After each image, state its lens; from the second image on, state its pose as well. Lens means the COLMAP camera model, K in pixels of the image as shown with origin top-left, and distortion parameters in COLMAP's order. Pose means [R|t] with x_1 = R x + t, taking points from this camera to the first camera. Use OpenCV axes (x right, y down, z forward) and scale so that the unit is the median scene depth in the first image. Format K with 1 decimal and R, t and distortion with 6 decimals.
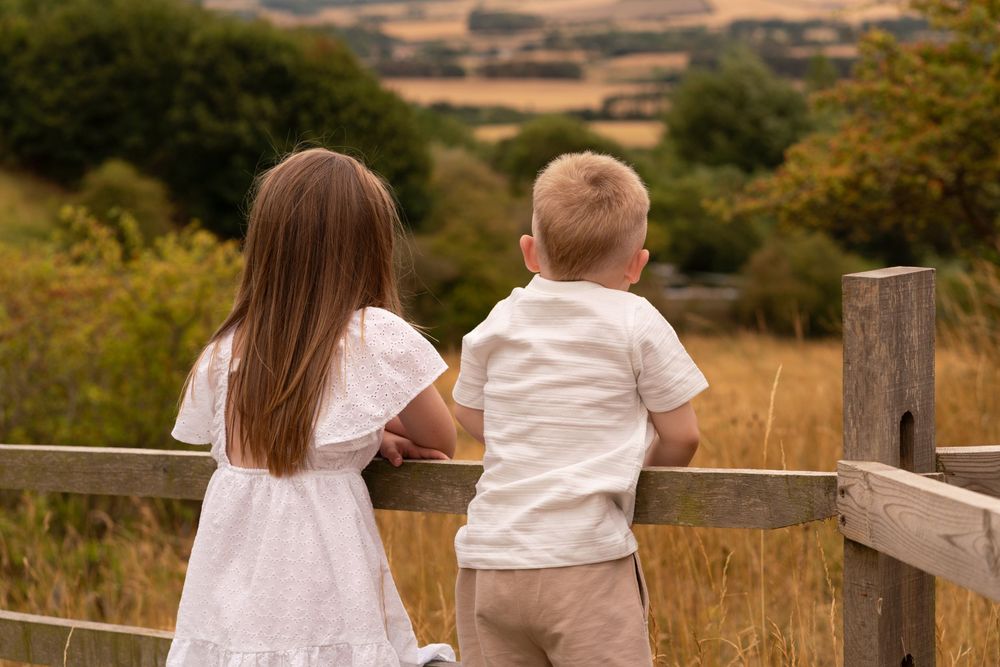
lens RADIAL K [[2315.0, 0, 500.0], [0, 2315.0, 333.5], [0, 0, 1]] dist [0.000347, -0.413941]
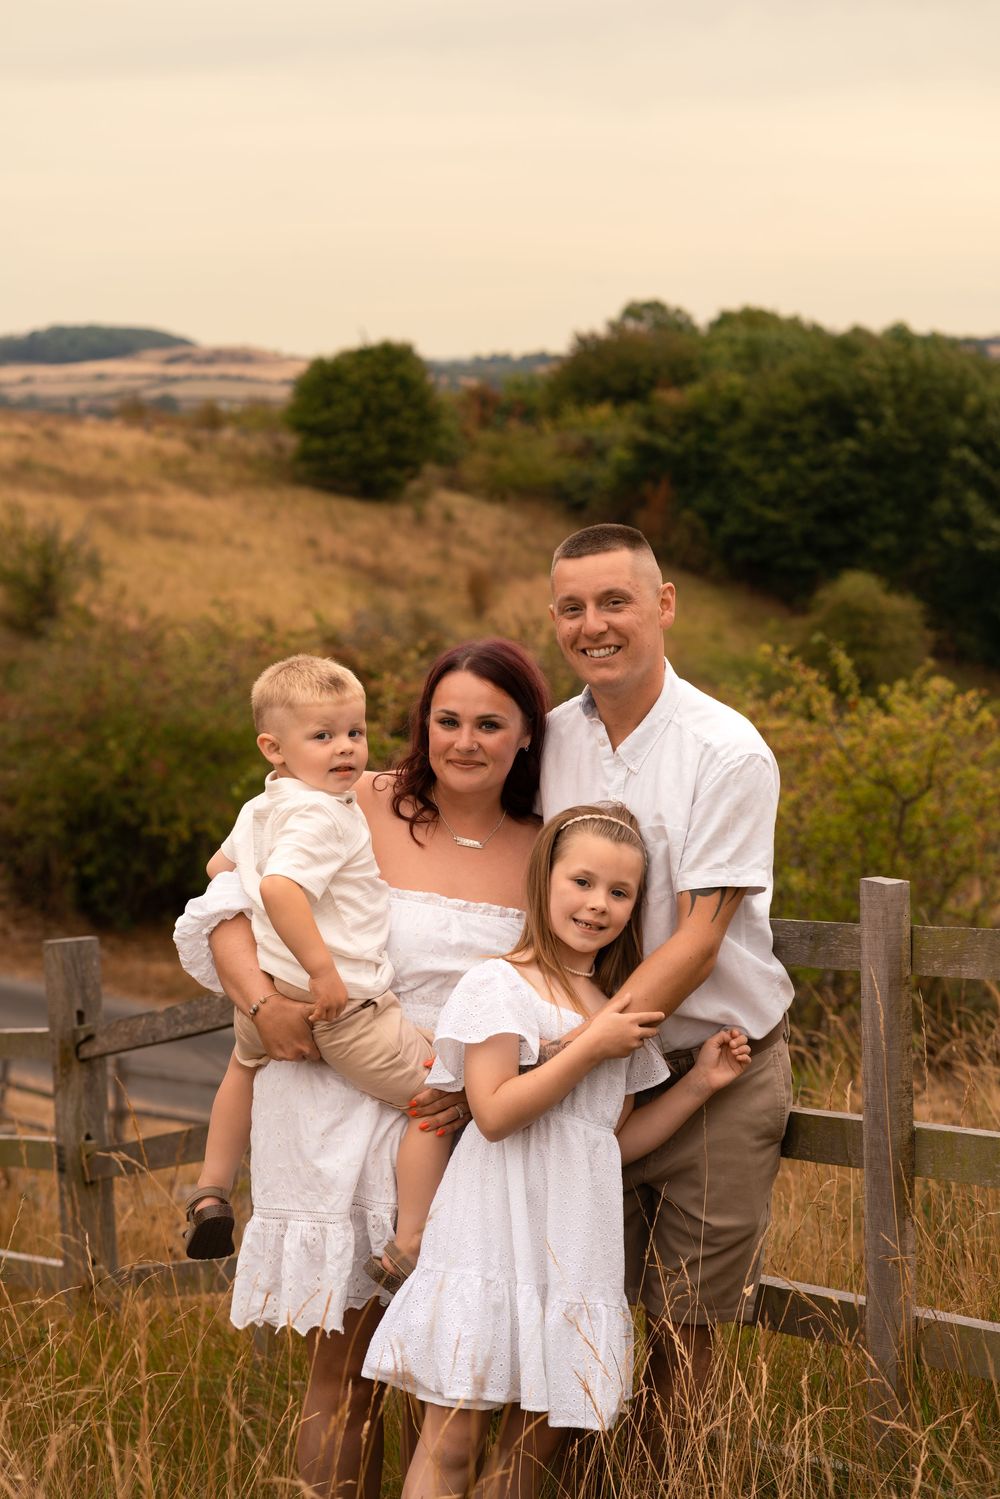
lens RADIAL K [[3470.2, 0, 500.0], [0, 3470.2, 749.5], [0, 0, 1]] dist [0.000347, -0.413941]
pose [[0.962523, 0.017339, -0.270645, 0.044670], [-0.022412, 0.999626, -0.015666, 0.002150], [0.270272, 0.021145, 0.962552, -0.159540]]
